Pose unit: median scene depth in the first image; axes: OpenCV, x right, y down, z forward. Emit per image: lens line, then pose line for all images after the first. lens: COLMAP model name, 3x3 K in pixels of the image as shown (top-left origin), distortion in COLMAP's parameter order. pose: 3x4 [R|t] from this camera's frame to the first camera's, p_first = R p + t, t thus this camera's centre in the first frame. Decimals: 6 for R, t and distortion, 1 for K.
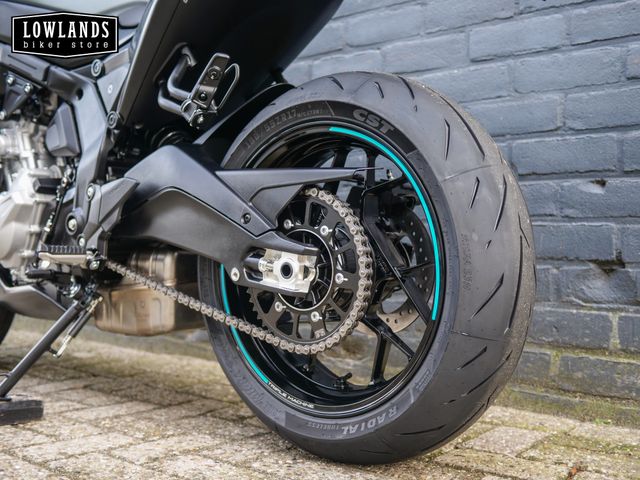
lens RADIAL K [[734.6, 0, 319.3], [0, 734.6, 243.1], [0, 0, 1]] dist [-0.004185, 0.000000]
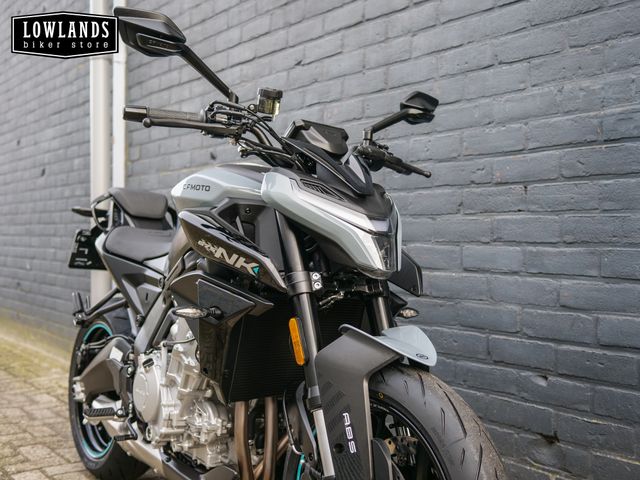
lens RADIAL K [[734.6, 0, 317.8], [0, 734.6, 242.0], [0, 0, 1]] dist [-0.004185, 0.000000]
pose [[0.973808, -0.010869, -0.227110, 0.283657], [0.014814, 0.999767, 0.015672, -0.361938], [0.226887, -0.018625, 0.973743, -0.426359]]
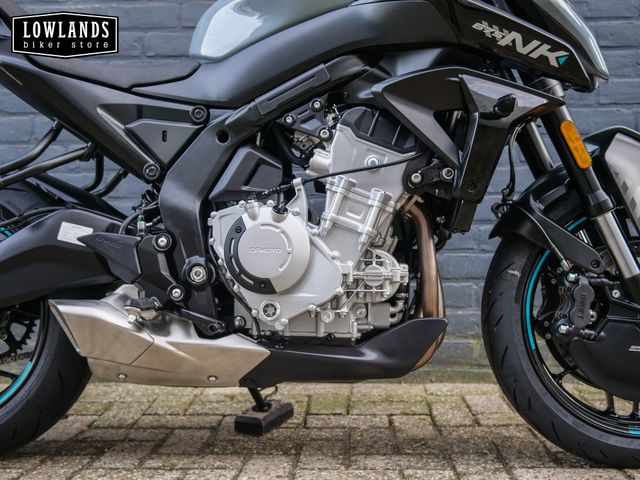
lens RADIAL K [[734.6, 0, 319.3], [0, 734.6, 240.8], [0, 0, 1]] dist [-0.004185, 0.000000]
pose [[0.807742, -0.039846, 0.588187, -0.825524], [0.017984, 0.998914, 0.042973, -0.127712], [-0.589261, -0.024133, 0.807582, -0.009671]]
